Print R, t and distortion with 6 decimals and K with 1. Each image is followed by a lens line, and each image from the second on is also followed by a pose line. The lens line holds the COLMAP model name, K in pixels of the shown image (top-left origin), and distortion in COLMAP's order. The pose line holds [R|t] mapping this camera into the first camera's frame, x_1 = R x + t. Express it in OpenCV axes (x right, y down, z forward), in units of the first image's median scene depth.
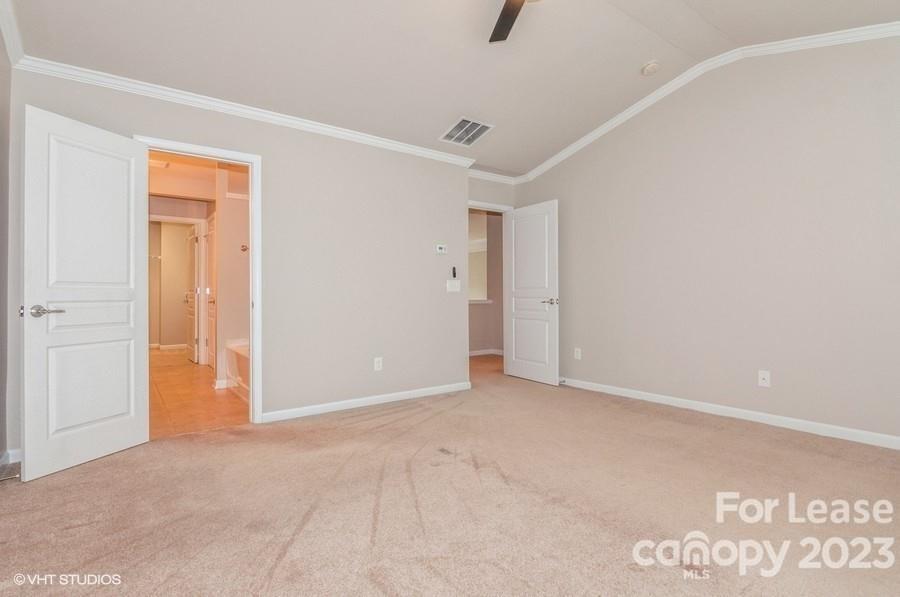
lens RADIAL K [[439.8, 0, 450.0], [0, 439.8, 298.6], [0, 0, 1]] dist [0.017166, -0.003738]
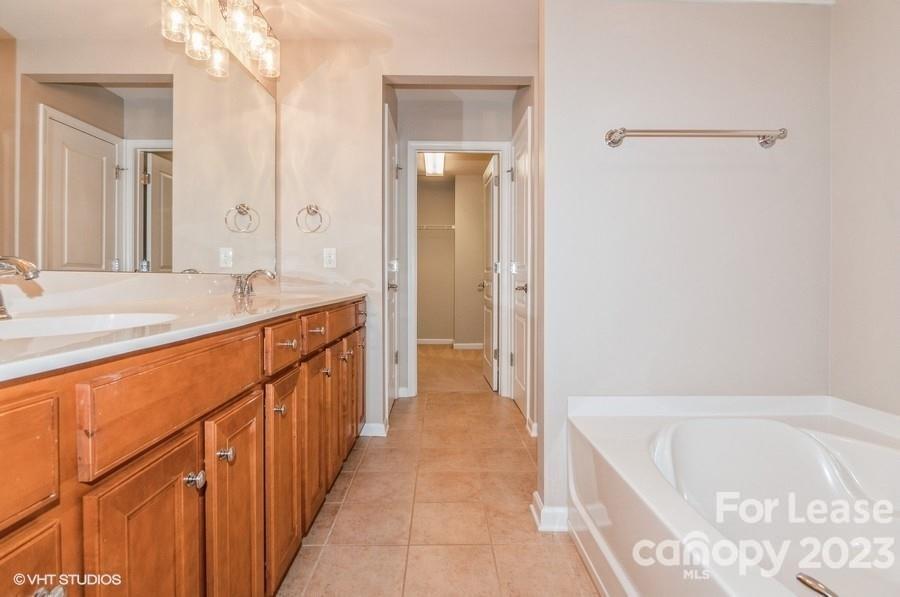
lens RADIAL K [[439.8, 0, 449.6], [0, 439.8, 282.1], [0, 0, 1]] dist [0.017166, -0.003738]
pose [[0.811408, 0.006077, -0.584449, -0.284206], [-0.003348, 0.999978, 0.005749, -0.002199], [0.584471, -0.002708, 0.811410, 0.494527]]
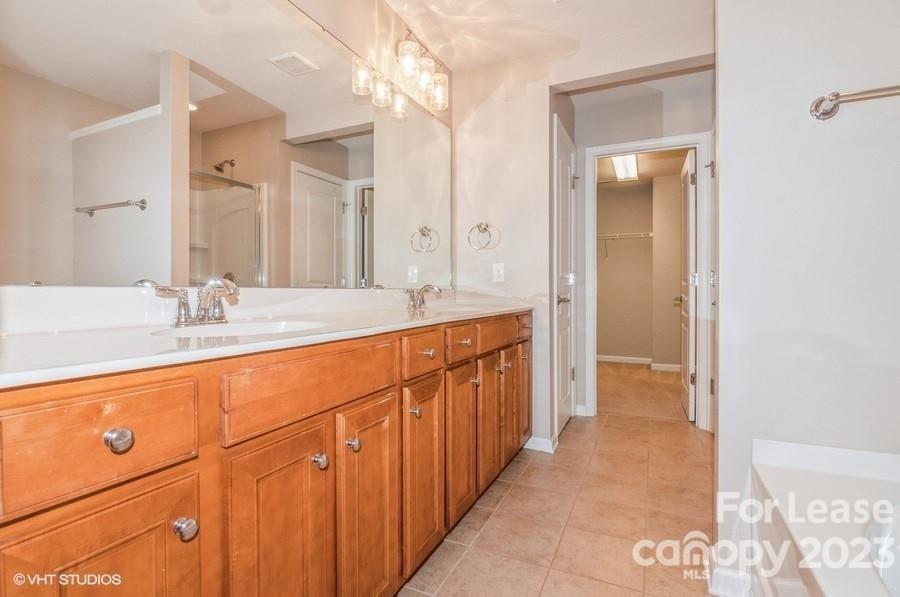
lens RADIAL K [[439.8, 0, 457.6], [0, 439.8, 295.3], [0, 0, 1]] dist [0.017166, -0.003738]
pose [[0.484605, 0.006204, -0.874711, -0.261729], [-0.000850, 0.999978, 0.006621, -0.002765], [0.874733, -0.002465, 0.484599, 0.521782]]
